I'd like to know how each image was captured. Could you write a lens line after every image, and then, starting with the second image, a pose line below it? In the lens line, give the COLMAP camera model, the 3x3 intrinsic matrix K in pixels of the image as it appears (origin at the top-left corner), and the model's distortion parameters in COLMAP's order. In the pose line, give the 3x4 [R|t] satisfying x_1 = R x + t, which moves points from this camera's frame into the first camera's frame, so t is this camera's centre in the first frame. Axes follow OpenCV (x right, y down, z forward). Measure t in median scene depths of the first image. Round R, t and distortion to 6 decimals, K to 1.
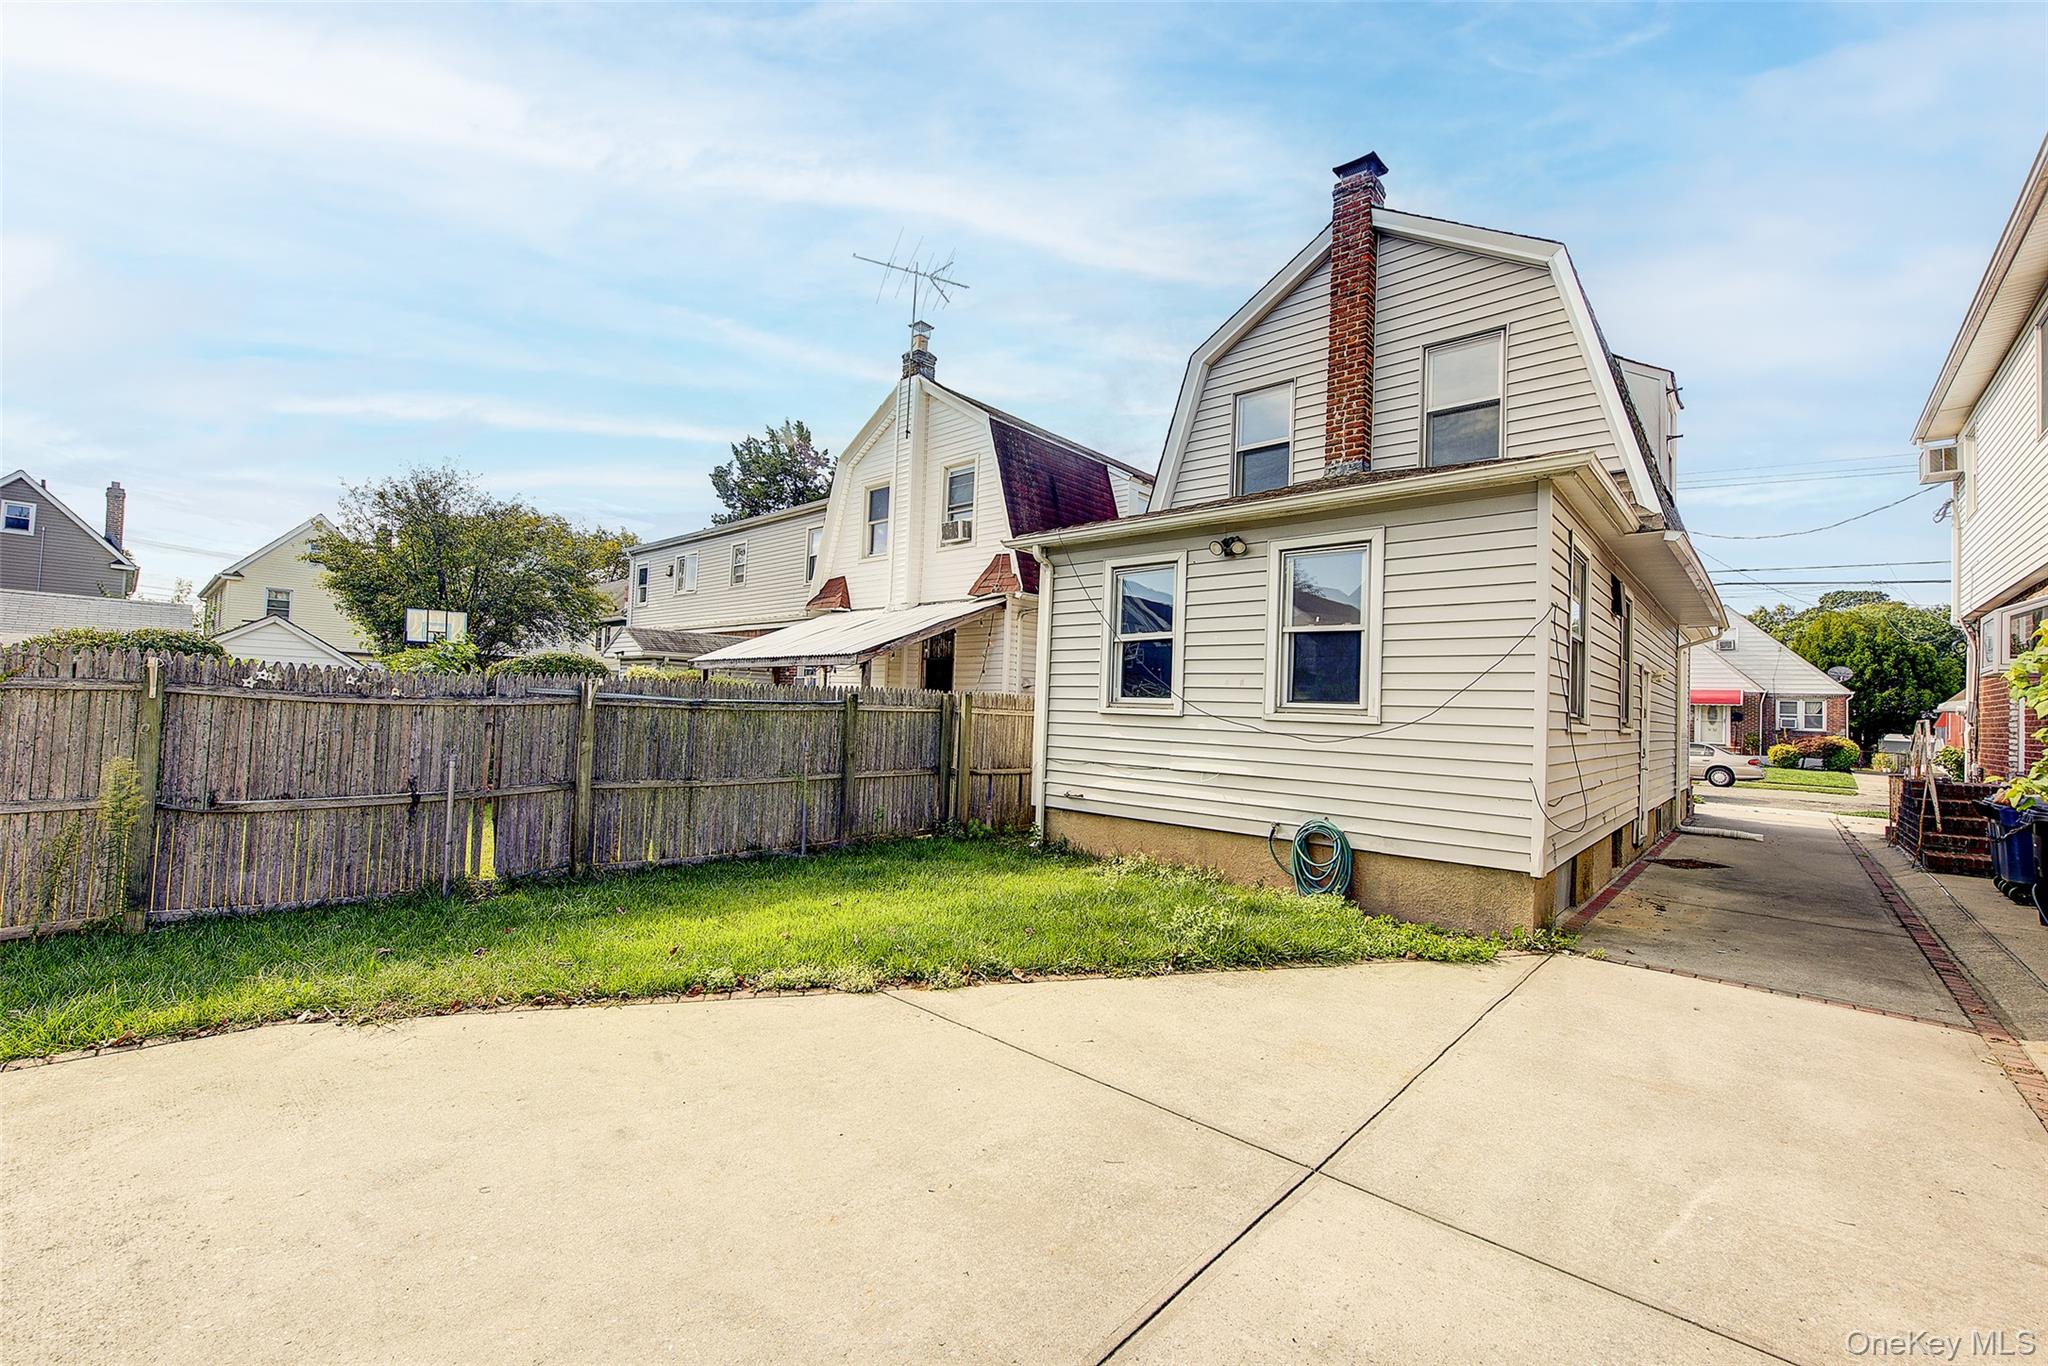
lens RADIAL K [[864.2, 0, 1000.1], [0, 864.2, 683.0], [0, 0, 1]] dist [-0.002725, -0.001017]
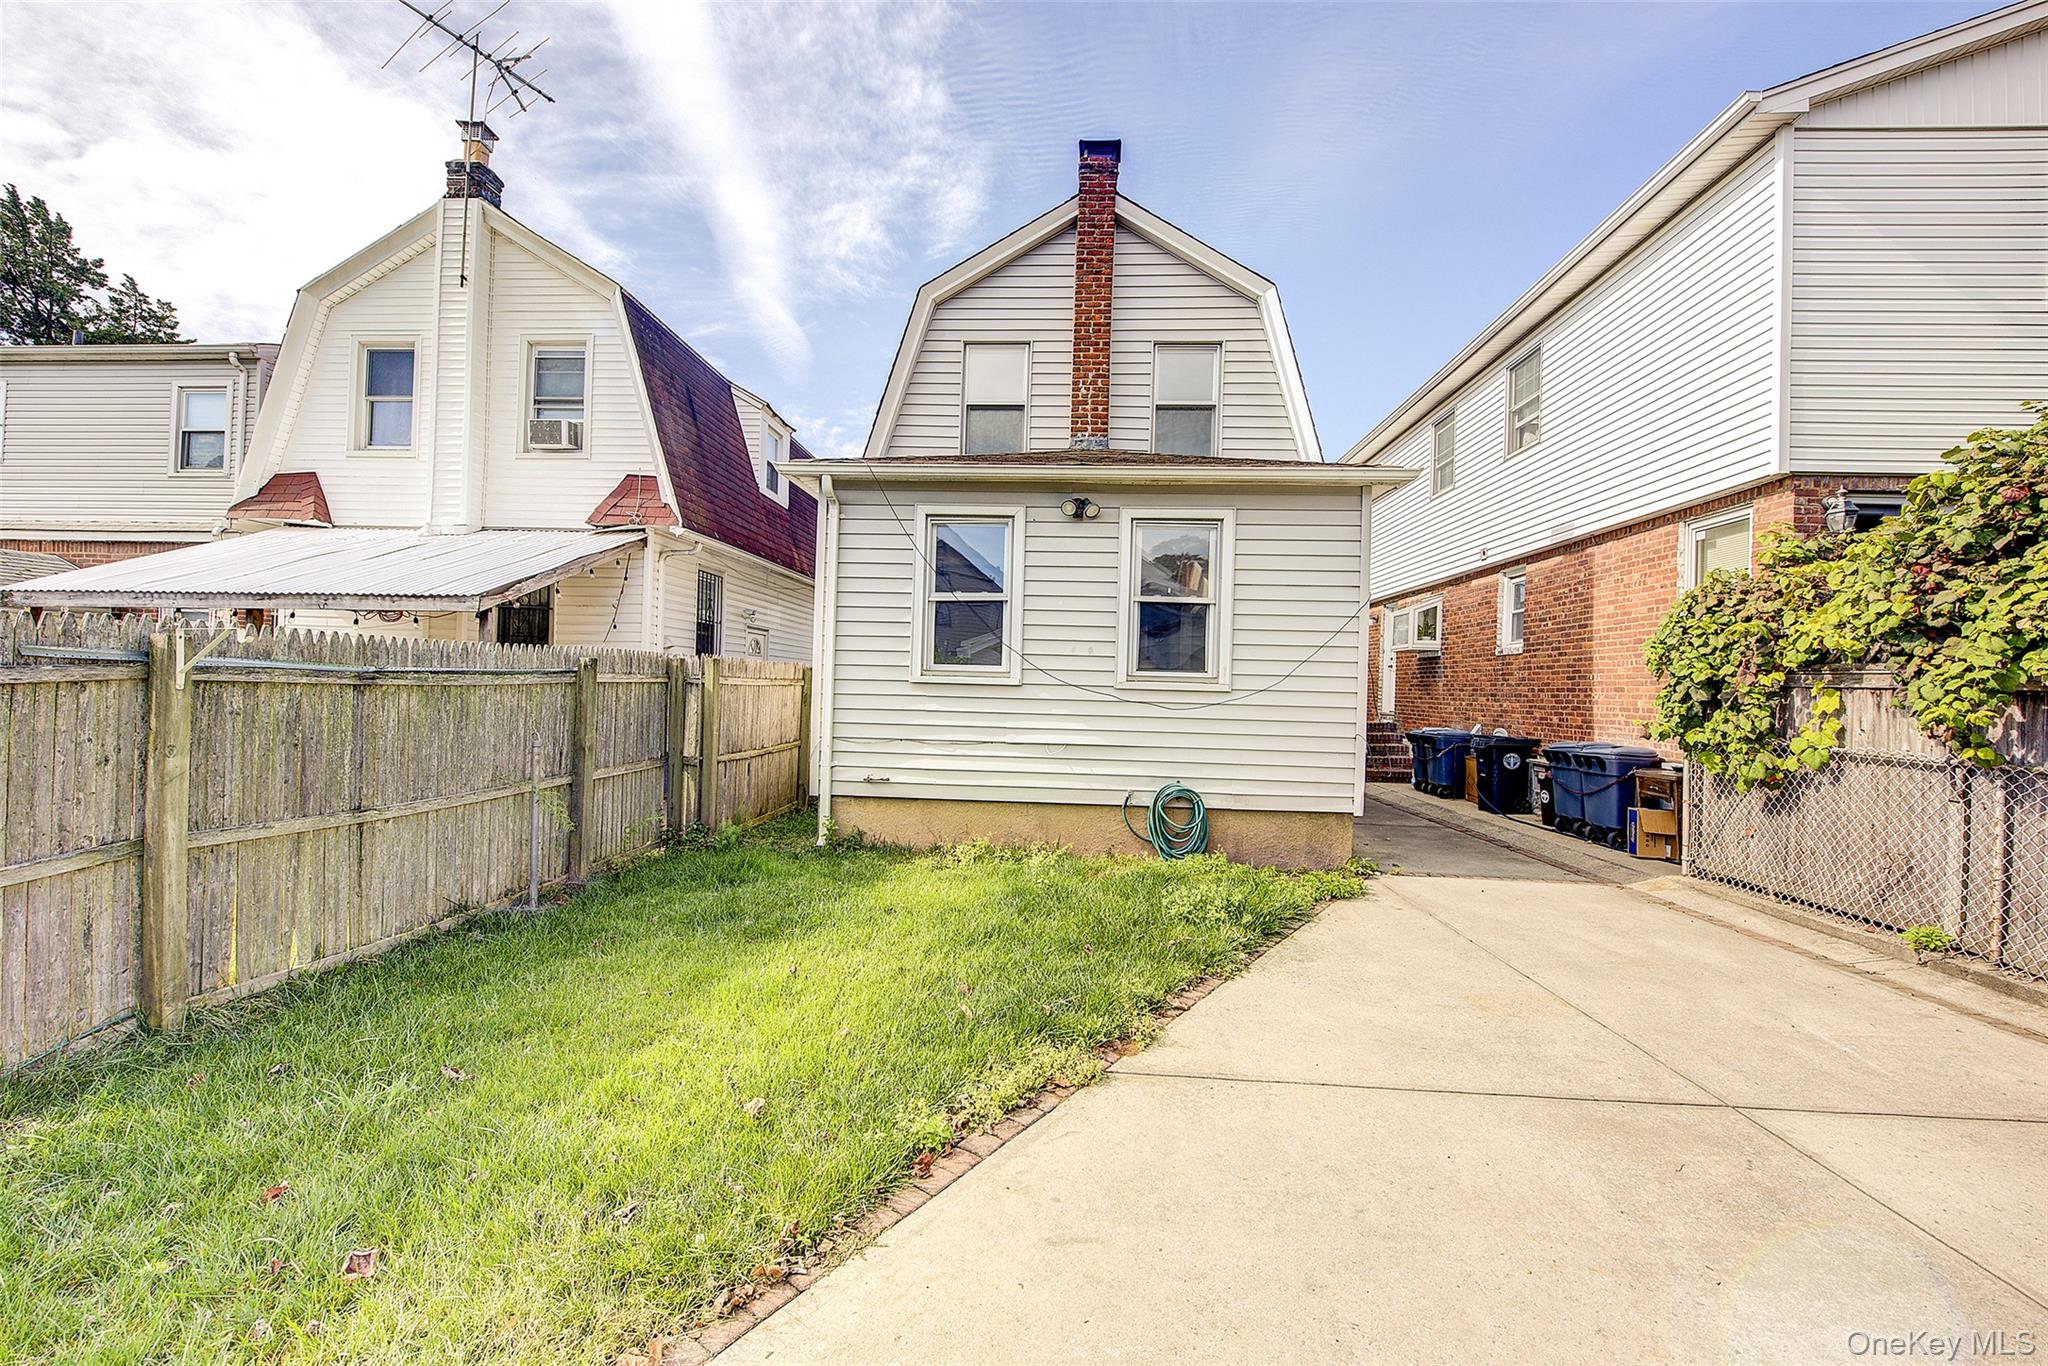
lens RADIAL K [[864.2, 0, 1027.7], [0, 864.2, 683.0], [0, 0, 1]] dist [-0.002725, -0.001017]
pose [[0.759892, -0.012575, 0.649928, -0.358795], [-0.018702, 0.998976, 0.041195, -0.002234], [-0.649780, -0.043458, 0.758879, 0.268870]]
